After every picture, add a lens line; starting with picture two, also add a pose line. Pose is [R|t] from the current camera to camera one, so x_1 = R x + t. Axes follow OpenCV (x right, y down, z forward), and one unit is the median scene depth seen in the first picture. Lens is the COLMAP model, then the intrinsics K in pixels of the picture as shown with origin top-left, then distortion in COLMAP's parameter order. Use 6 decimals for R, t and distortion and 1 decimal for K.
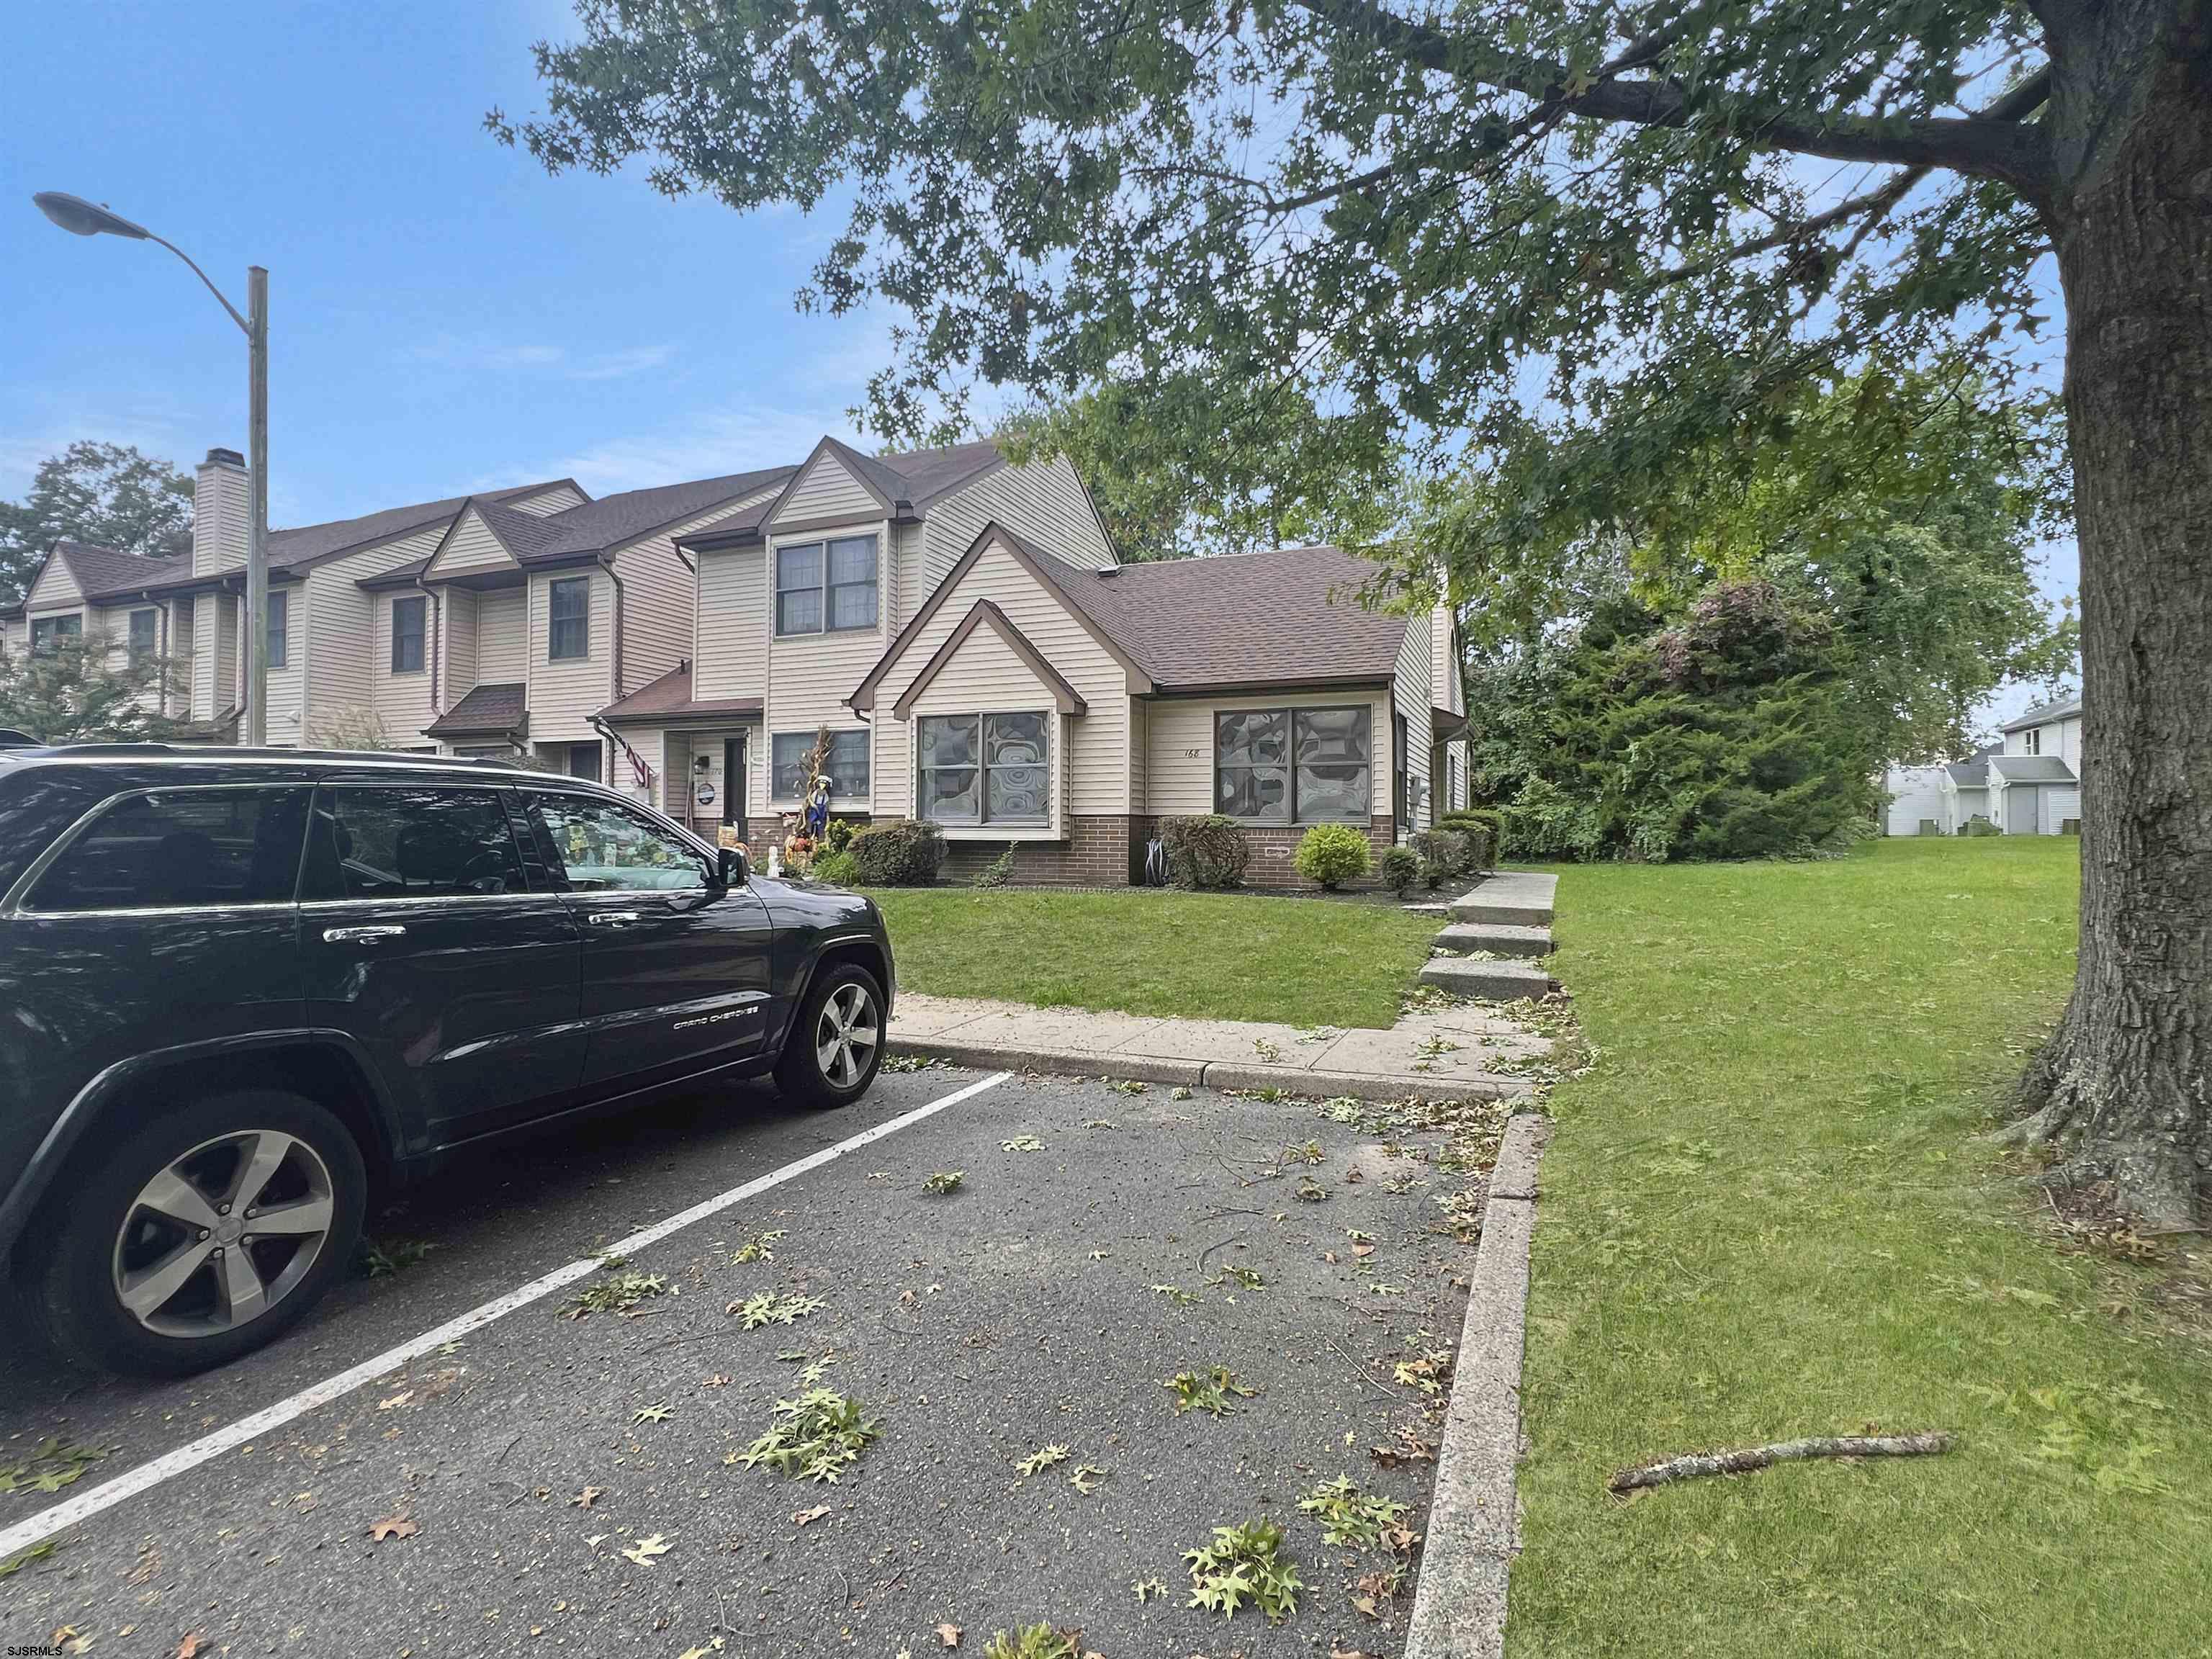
lens RADIAL K [[1083.7, 0, 1094.4], [0, 1083.7, 623.9], [0, 0, 1]] dist [0.001273, 0.000130]
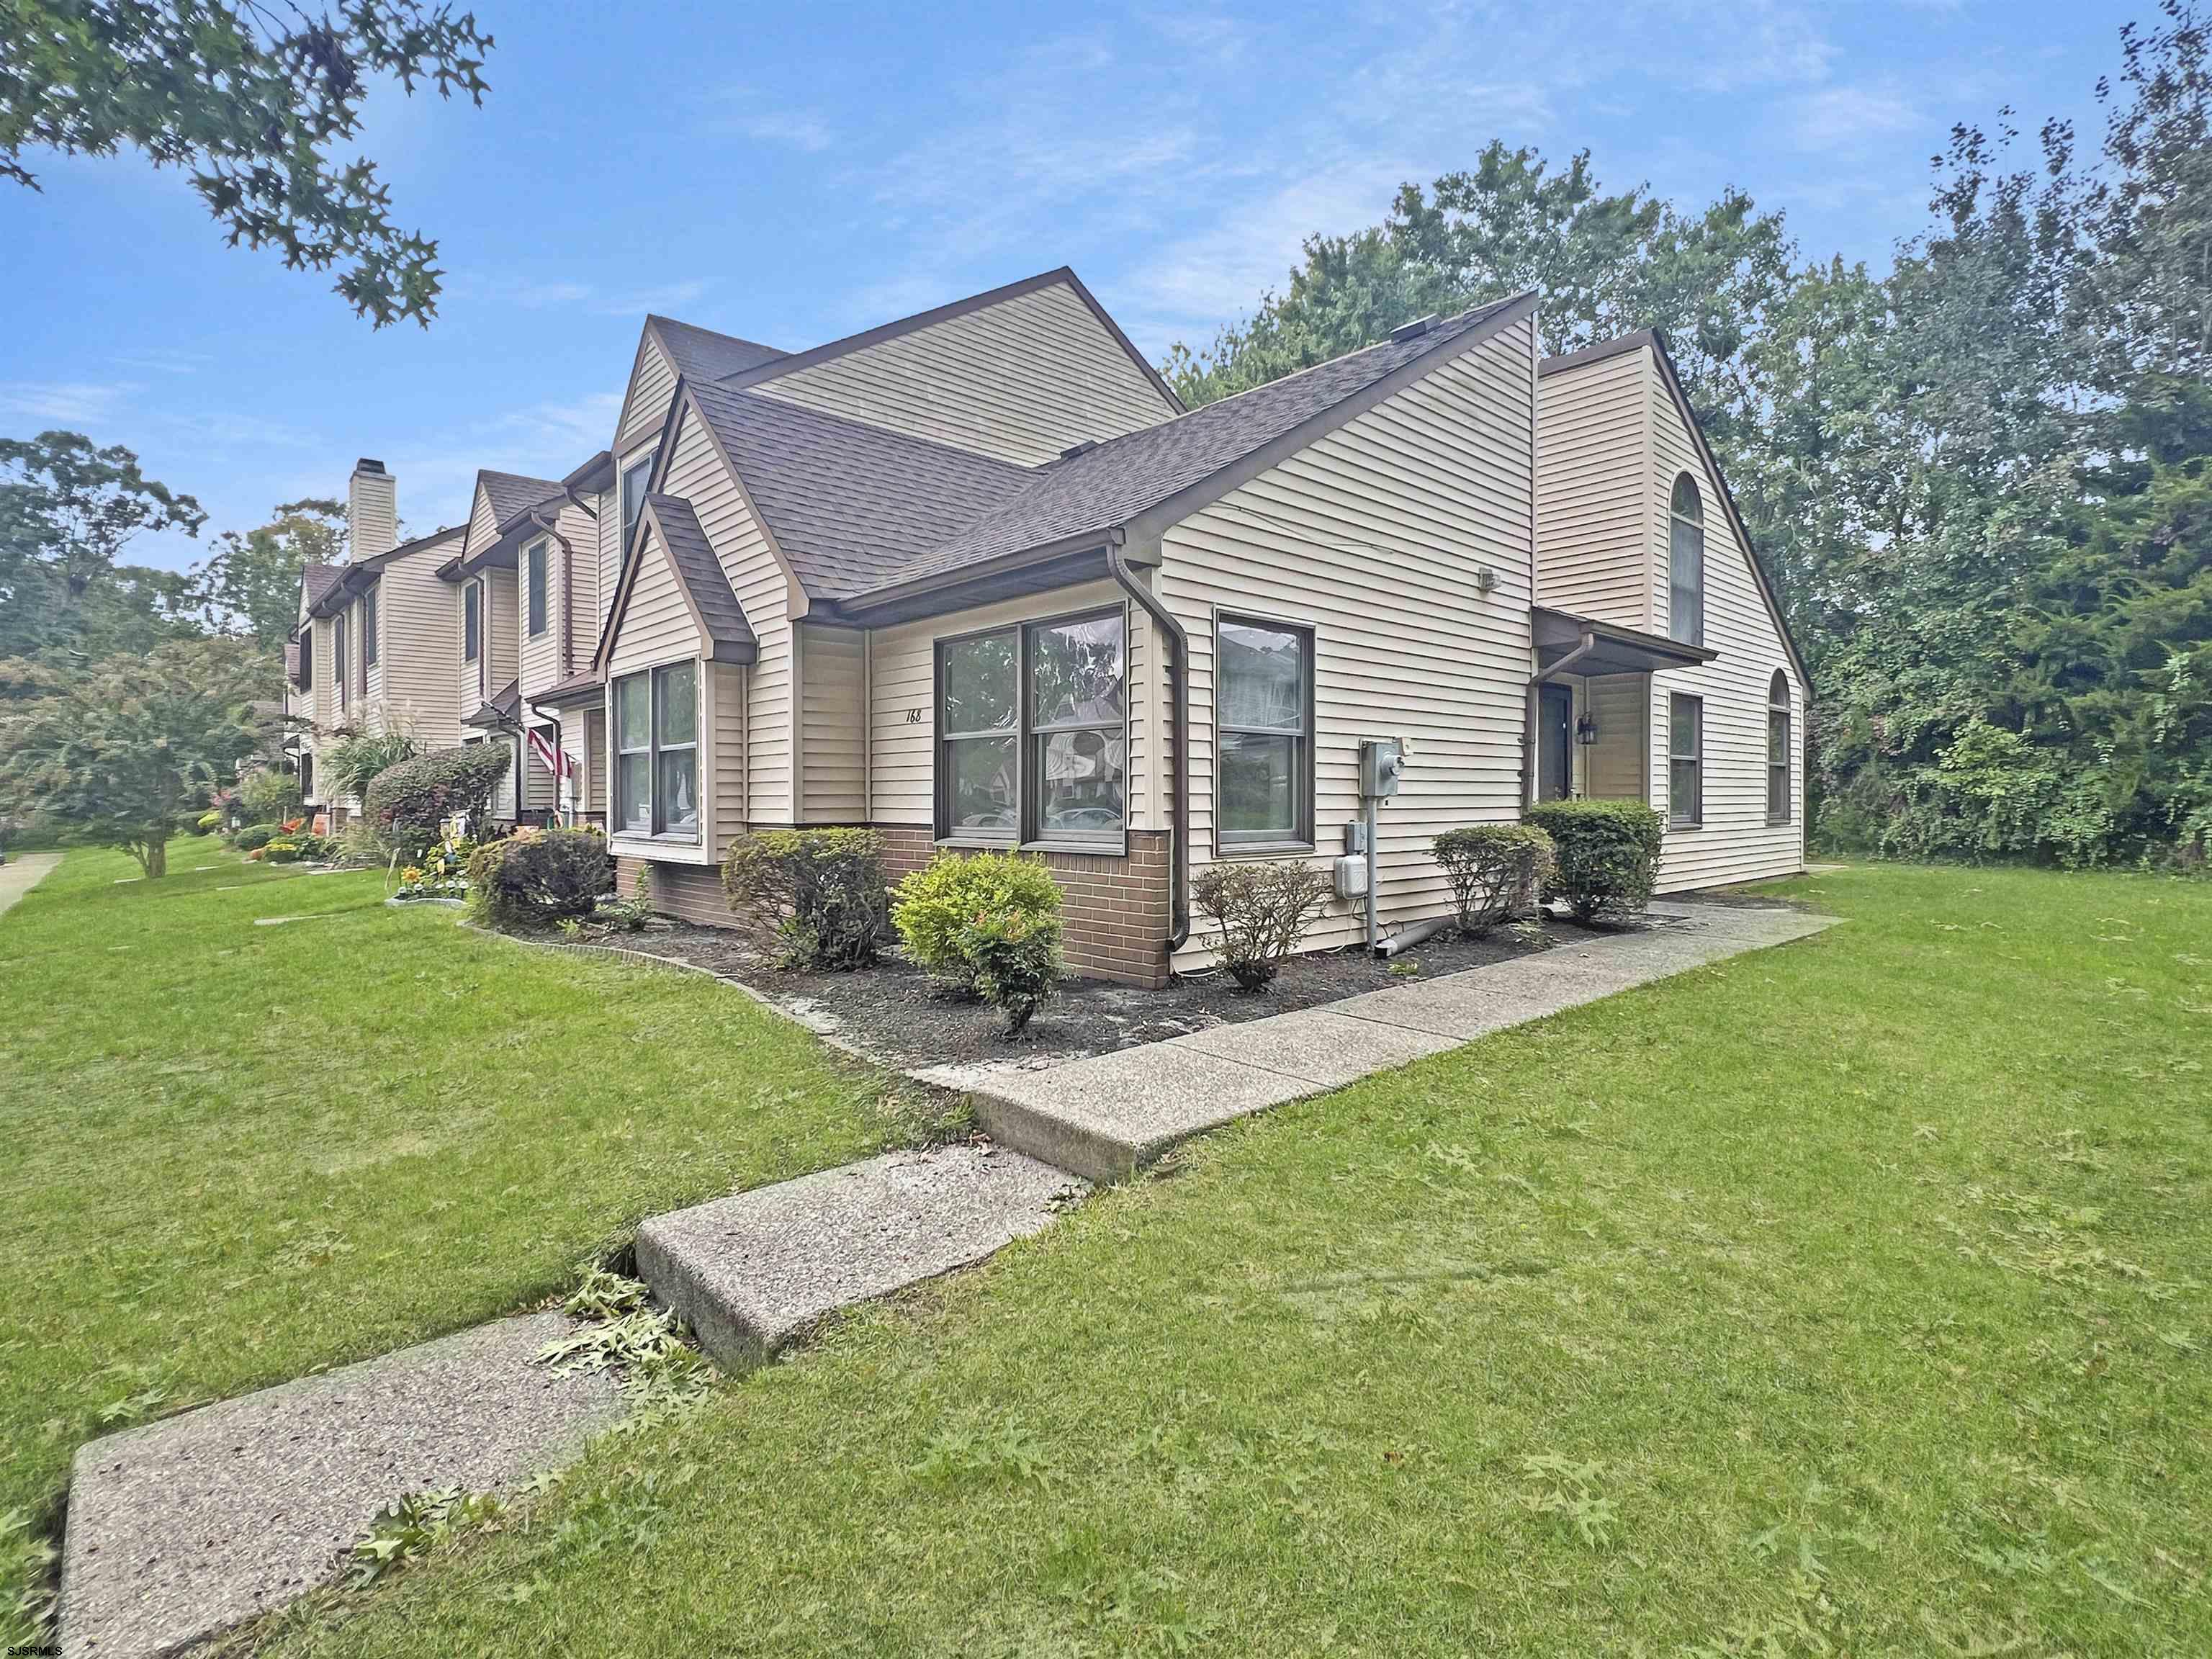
lens RADIAL K [[1083.7, 0, 1101.7], [0, 1083.7, 691.5], [0, 0, 1]] dist [0.001273, 0.000130]
pose [[0.909453, -0.049233, -0.412882, 0.341364], [0.088243, 0.993200, 0.075941, 0.058821], [0.406336, -0.105499, 0.907613, 0.427950]]
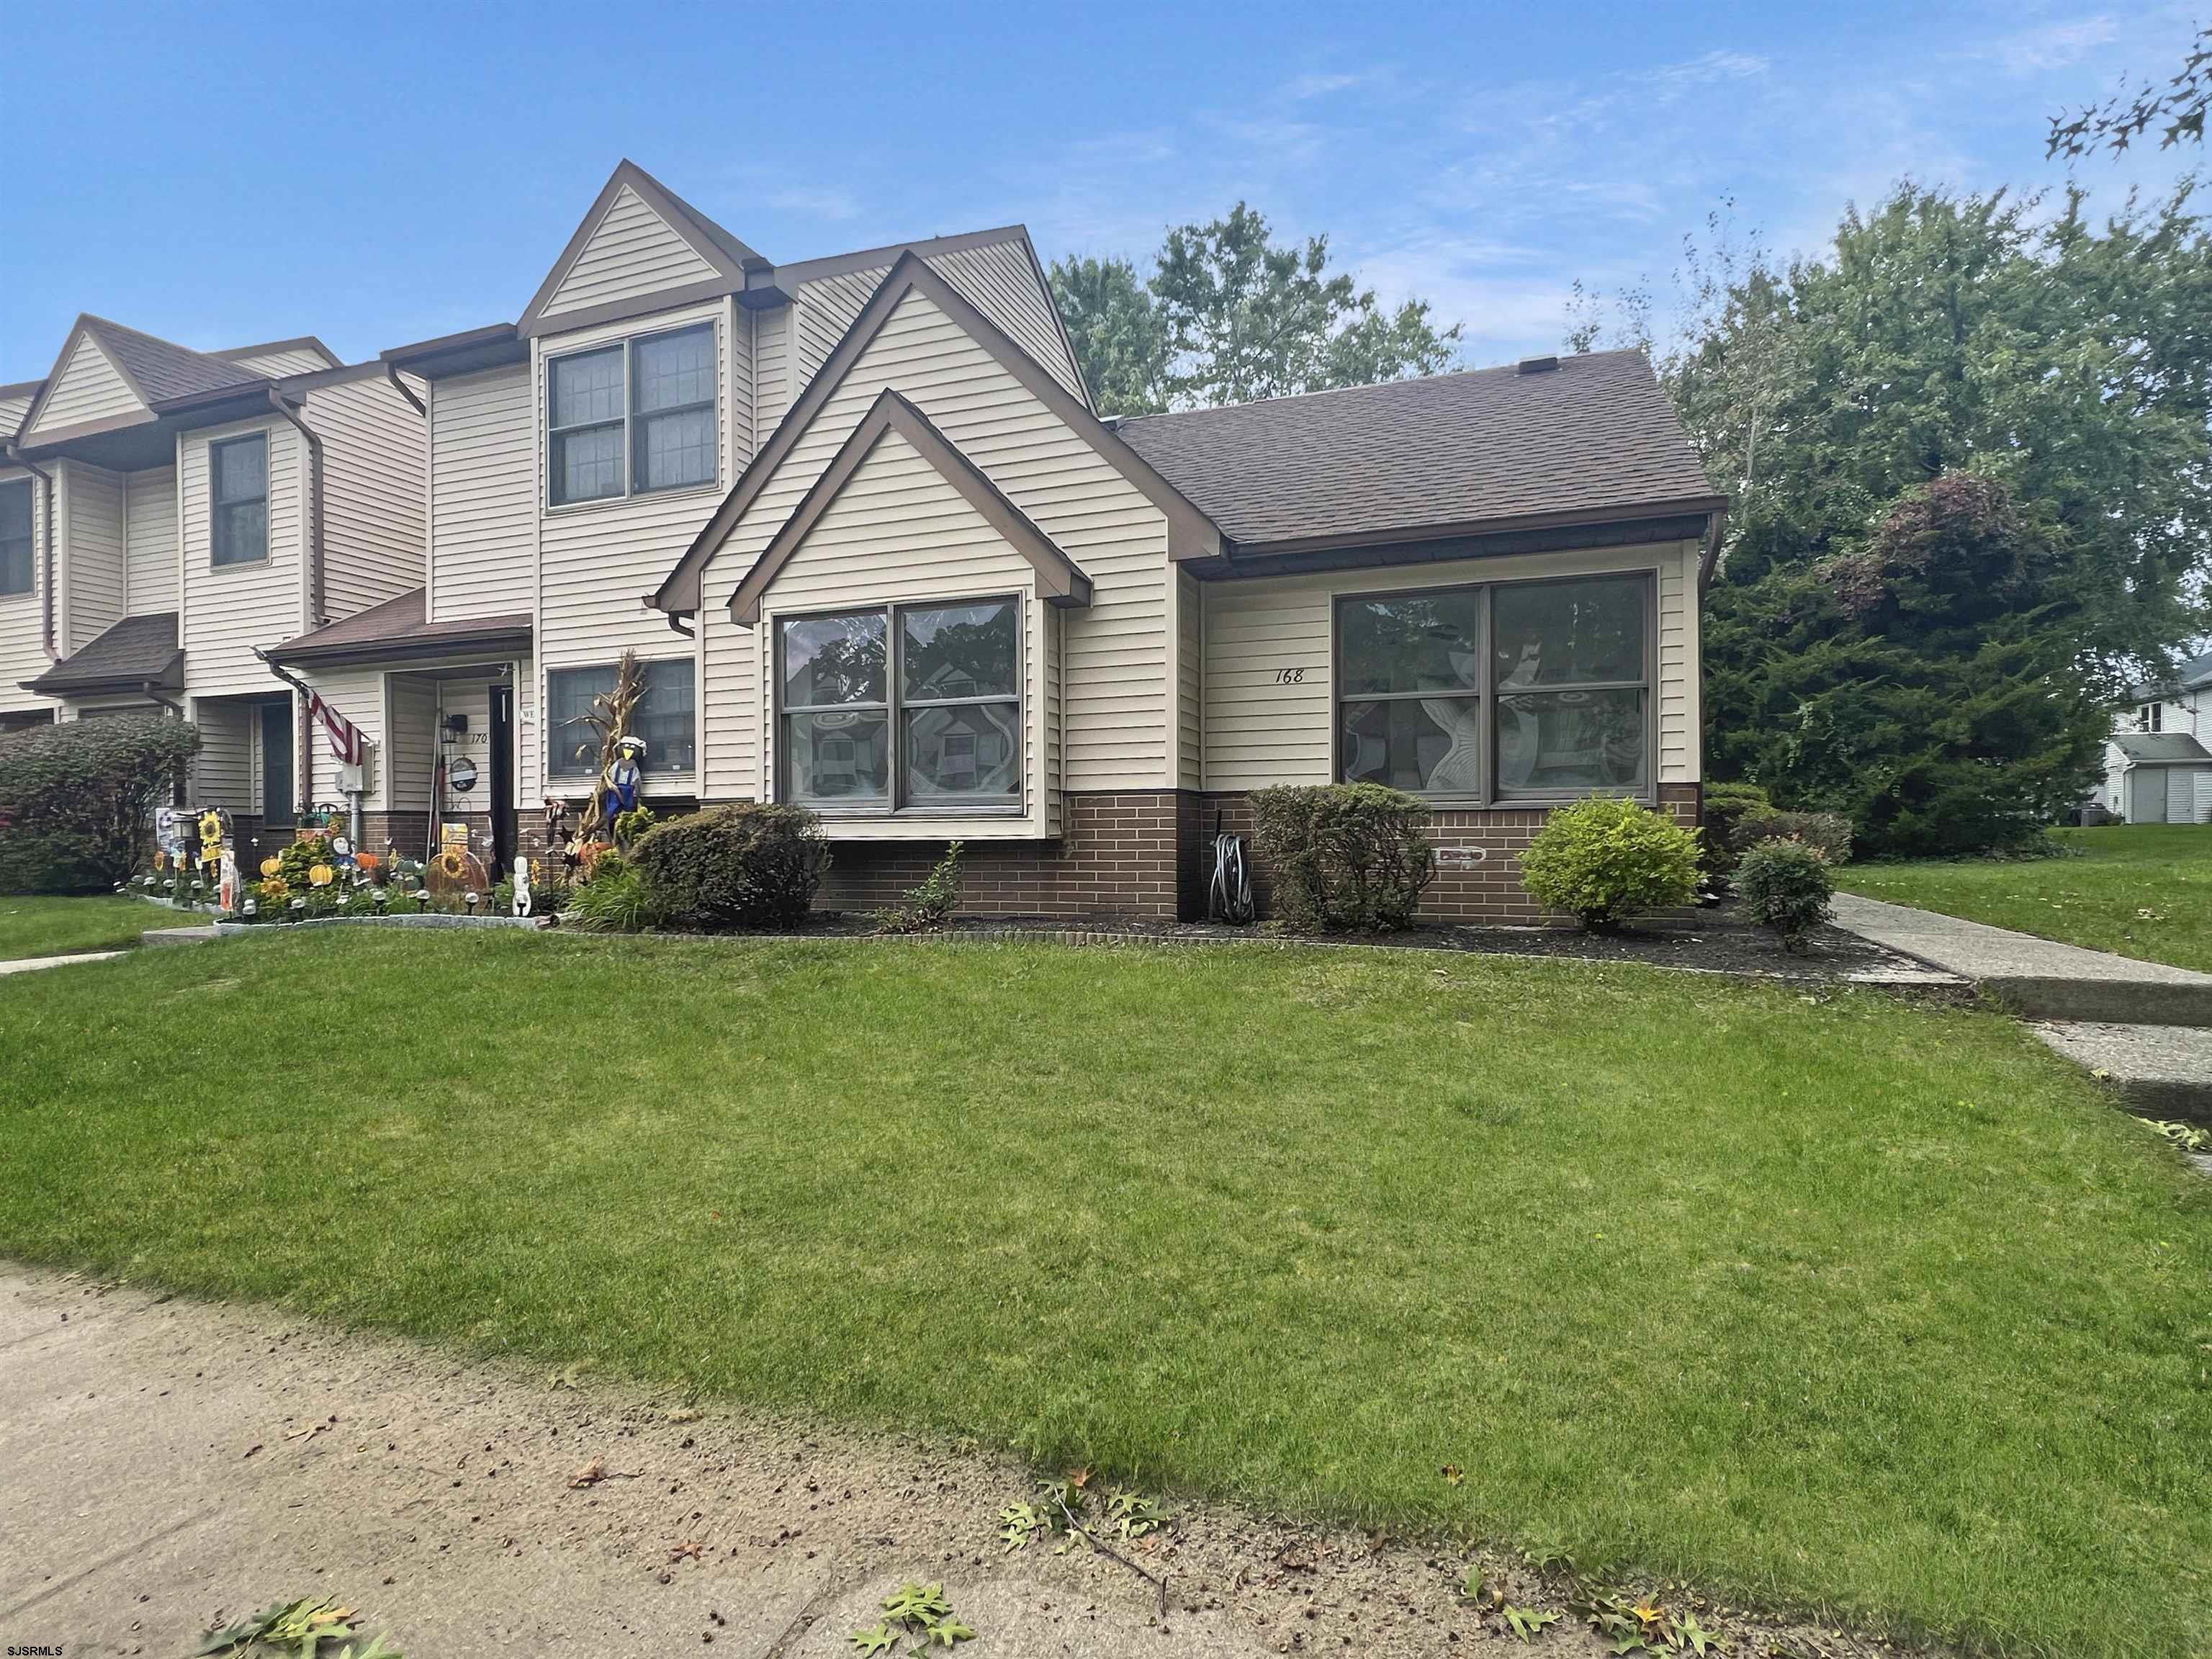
lens RADIAL K [[1139.4, 0, 1095.6], [0, 1139.4, 723.1], [0, 0, 1]] dist [0.002711, 0.000025]
pose [[0.999184, -0.007878, 0.039602, -0.022632], [0.004220, 0.995785, 0.091616, 0.074165], [-0.040157, -0.091375, 0.995007, 0.362463]]
